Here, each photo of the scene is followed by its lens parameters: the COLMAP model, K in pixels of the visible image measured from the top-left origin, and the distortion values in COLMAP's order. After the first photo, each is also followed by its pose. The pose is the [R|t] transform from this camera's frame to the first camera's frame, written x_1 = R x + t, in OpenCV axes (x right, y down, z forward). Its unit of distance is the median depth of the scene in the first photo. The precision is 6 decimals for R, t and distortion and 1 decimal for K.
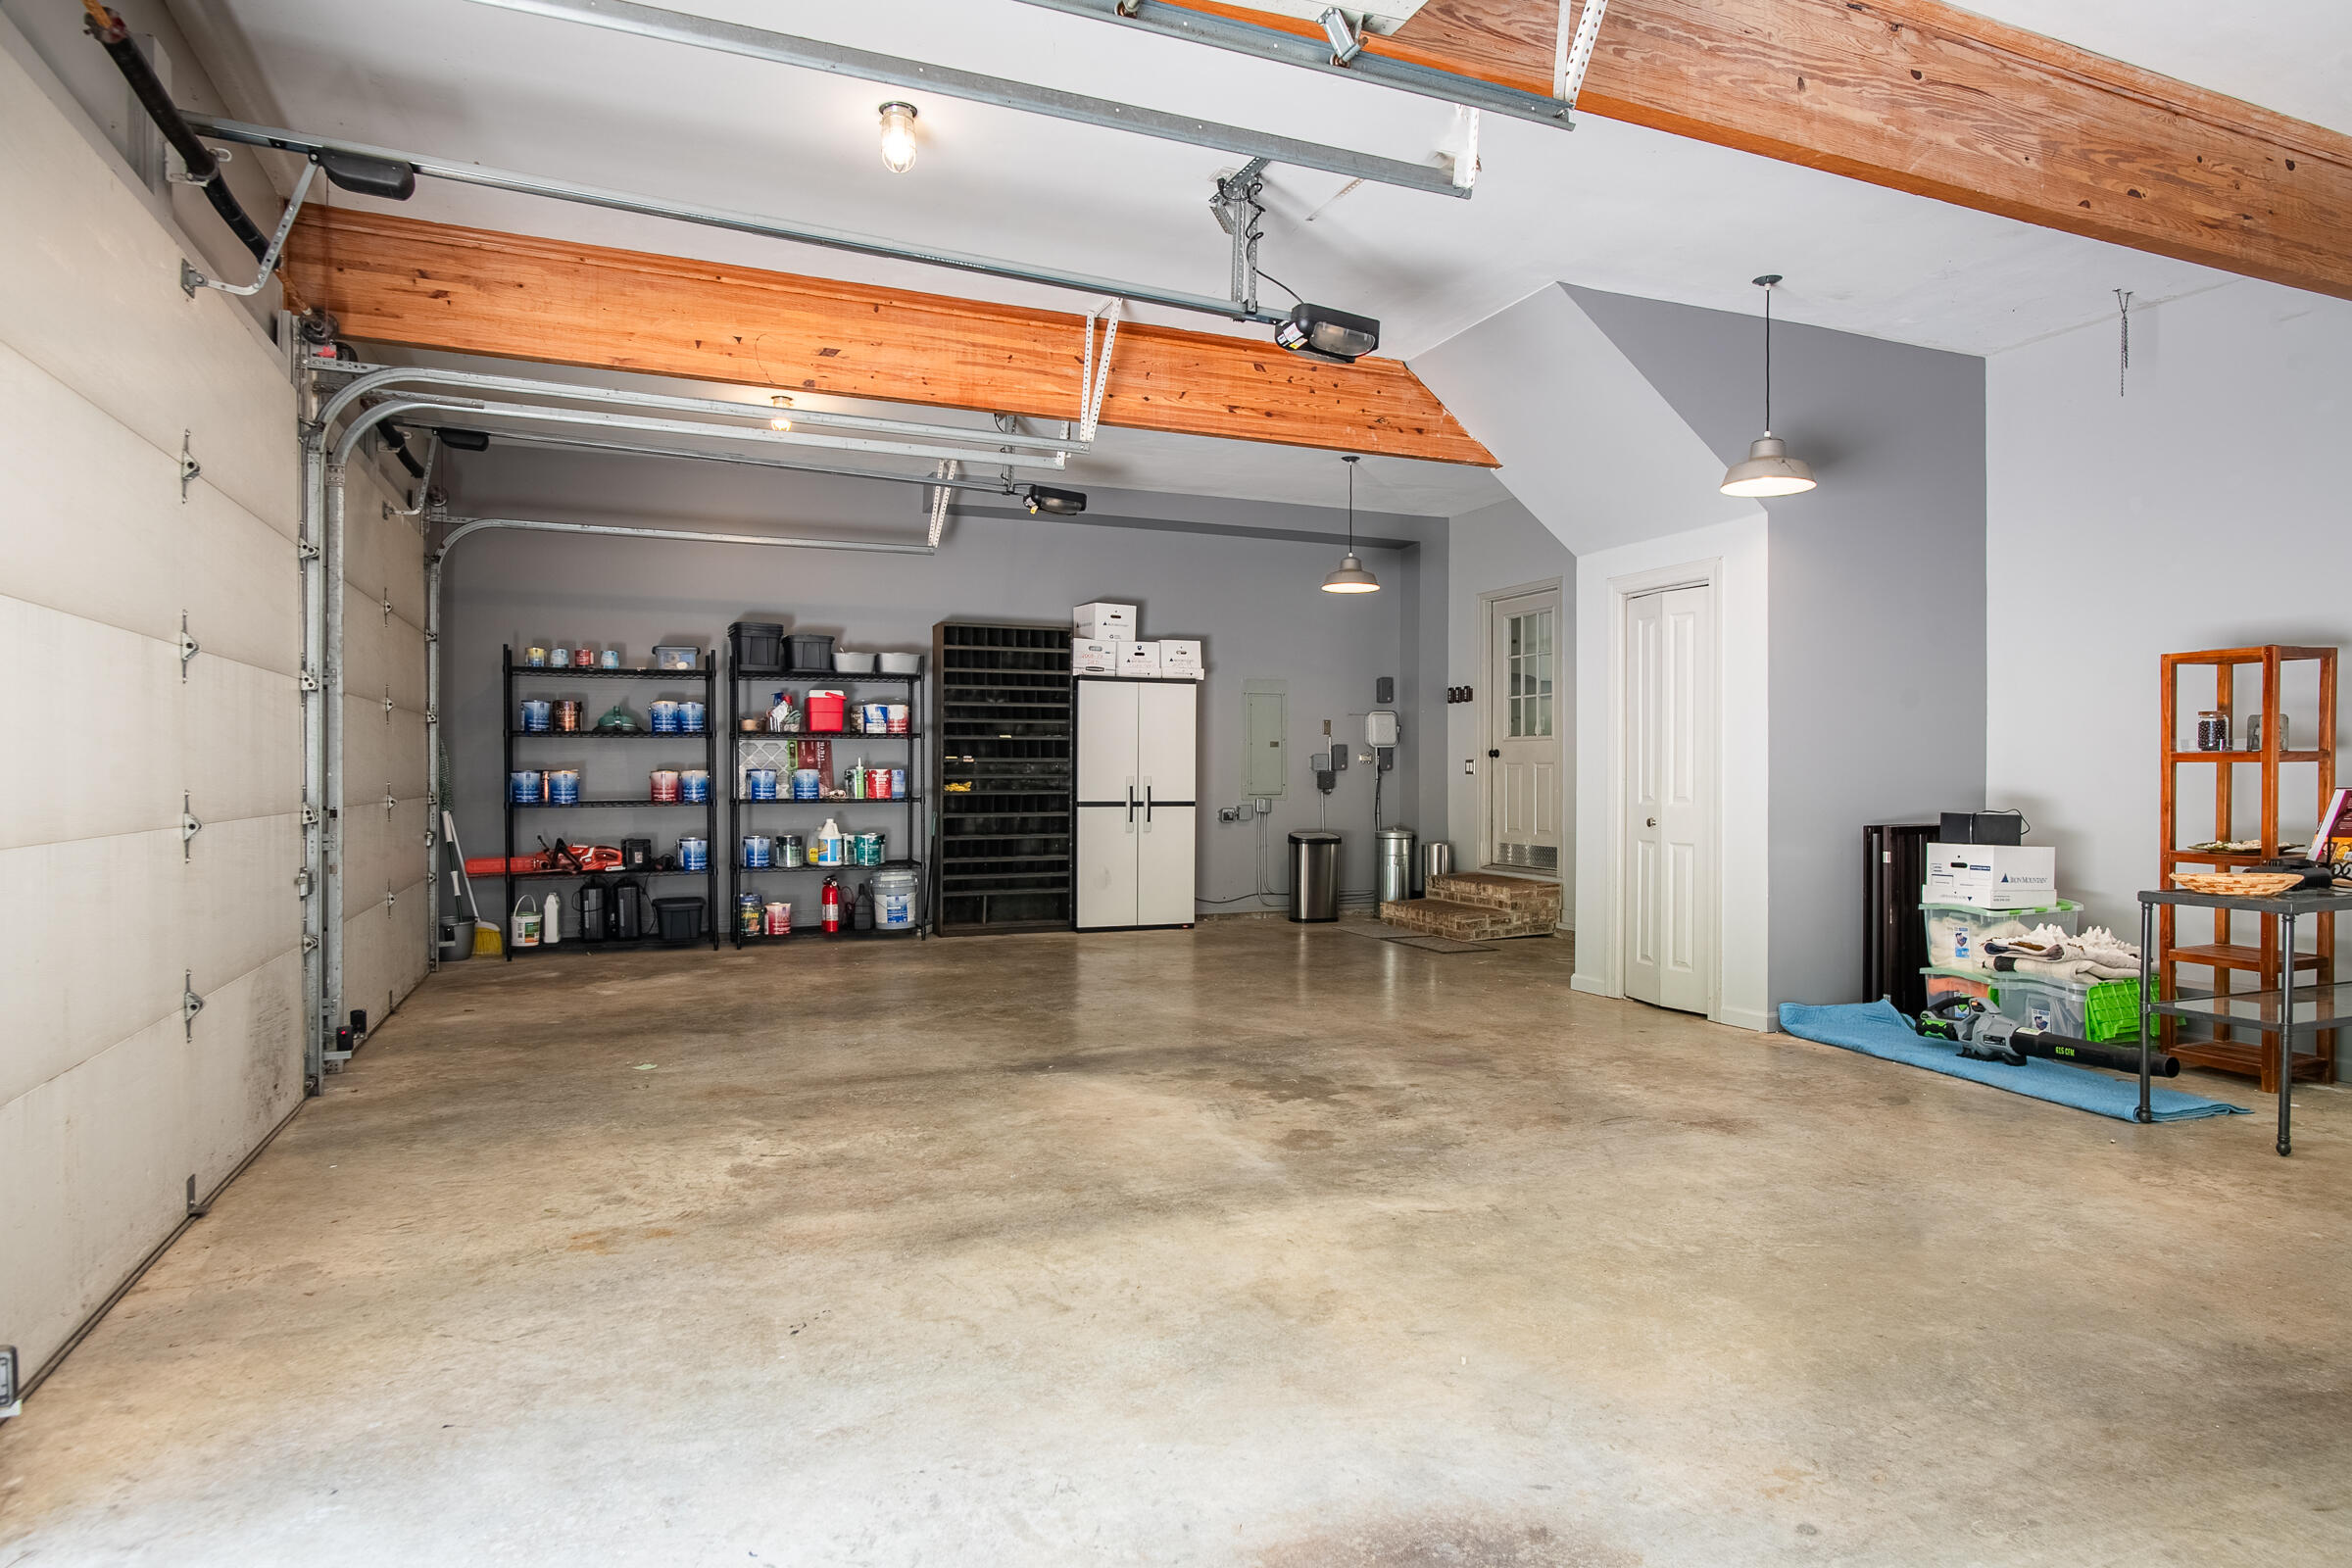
lens RADIAL K [[1356.8, 0, 1184.7], [0, 1356.8, 790.7], [0, 0, 1]] dist [-0.039794, 0.017517]
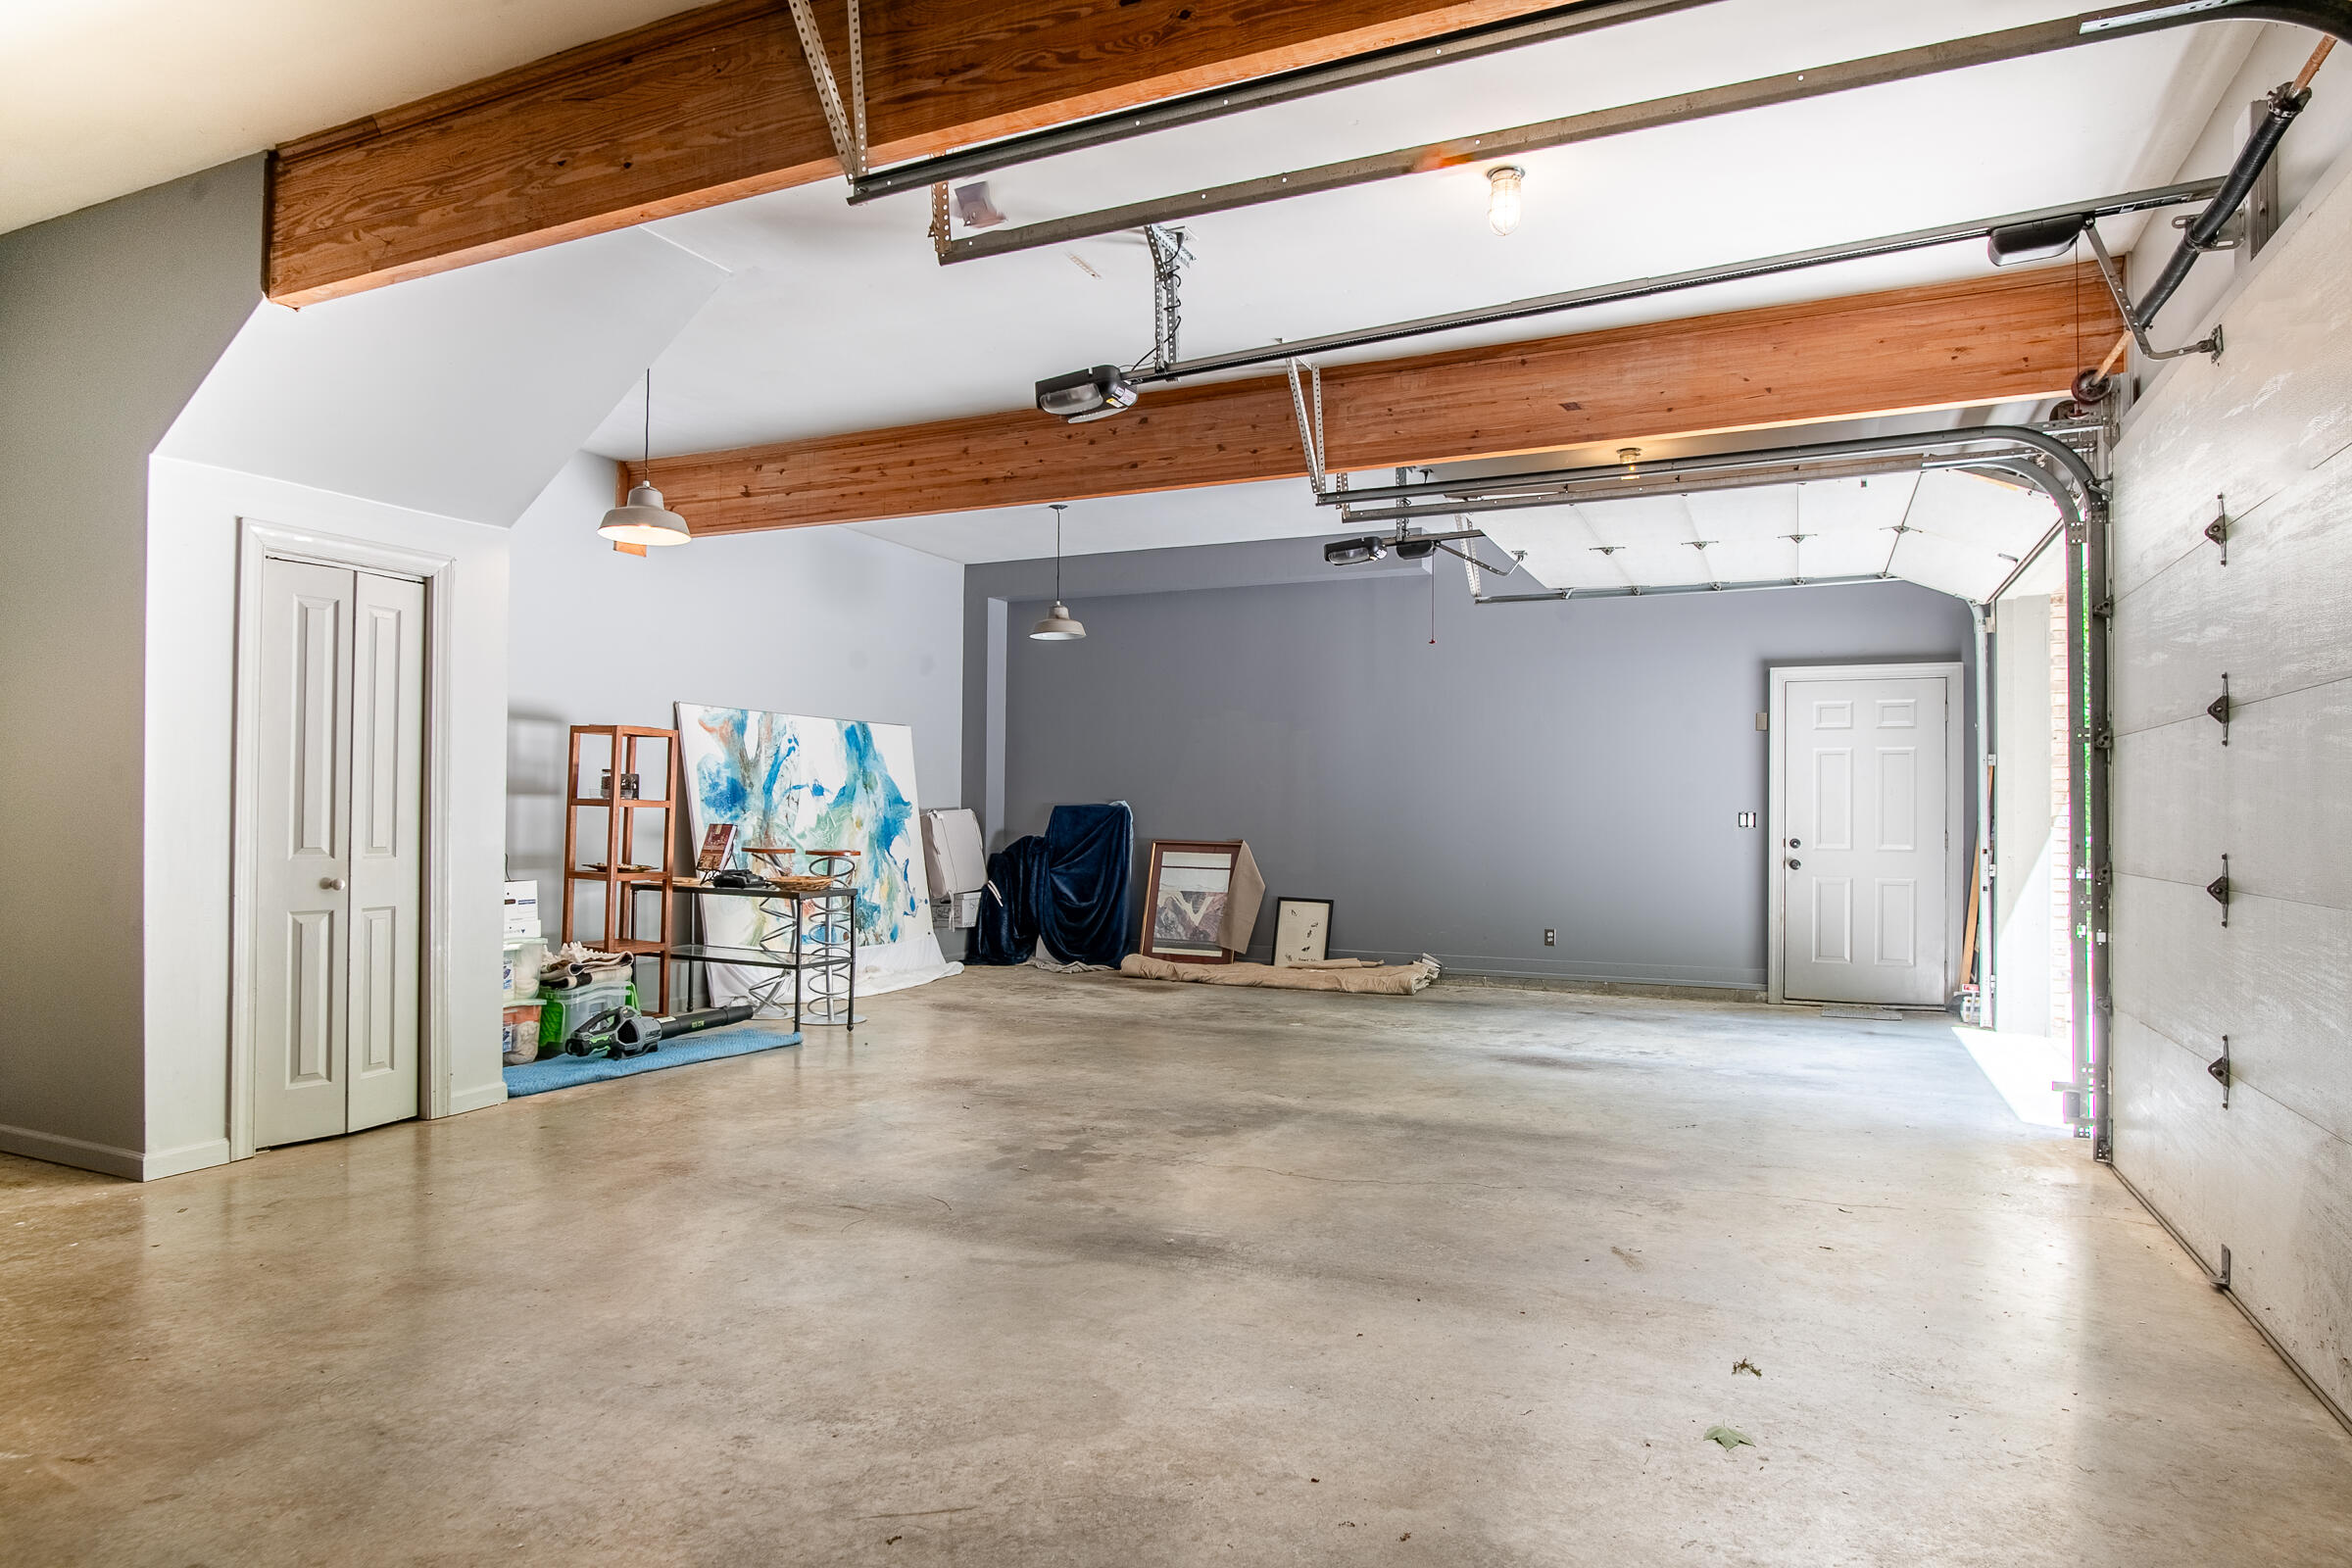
lens RADIAL K [[1356.8, 0, 1184.7], [0, 1356.8, 790.7], [0, 0, 1]] dist [-0.039794, 0.017517]
pose [[-0.684818, 0.005585, 0.728692, -0.775459], [-0.001342, 0.999959, -0.008926, -0.031146], [-0.728713, -0.007090, -0.684783, 1.851059]]
